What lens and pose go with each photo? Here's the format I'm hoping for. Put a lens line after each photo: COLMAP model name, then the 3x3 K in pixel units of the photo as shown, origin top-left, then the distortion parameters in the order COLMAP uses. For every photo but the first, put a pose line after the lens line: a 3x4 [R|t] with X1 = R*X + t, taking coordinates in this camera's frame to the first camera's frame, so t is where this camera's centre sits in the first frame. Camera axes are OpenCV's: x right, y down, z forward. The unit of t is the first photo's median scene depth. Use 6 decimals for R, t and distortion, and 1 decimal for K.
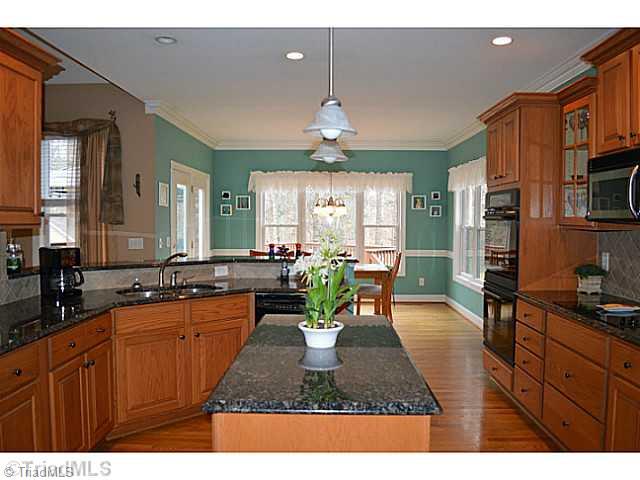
lens RADIAL K [[540.5, 0, 320.0], [0, 540.5, 240.0], [0, 0, 1]] dist [0.004927, 0.001303]
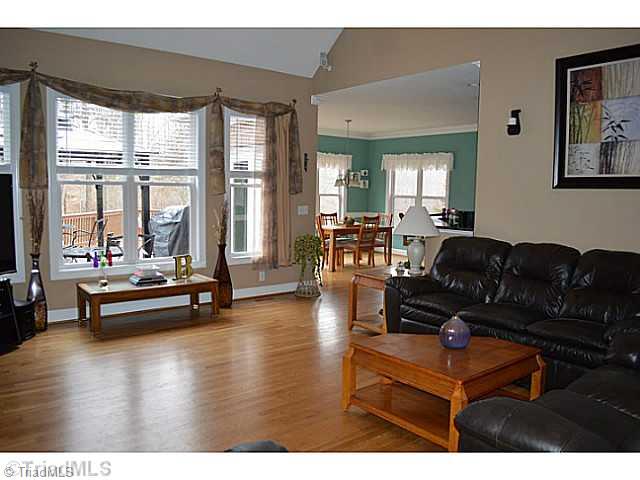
lens RADIAL K [[540.5, 0, 320.0], [0, 540.5, 240.0], [0, 0, 1]] dist [0.004927, 0.001303]
pose [[0.778180, -0.049152, 0.626115, -1.077185], [0.013495, 0.998011, 0.061573, -0.001104], [-0.627896, -0.039465, 0.777296, 0.042093]]
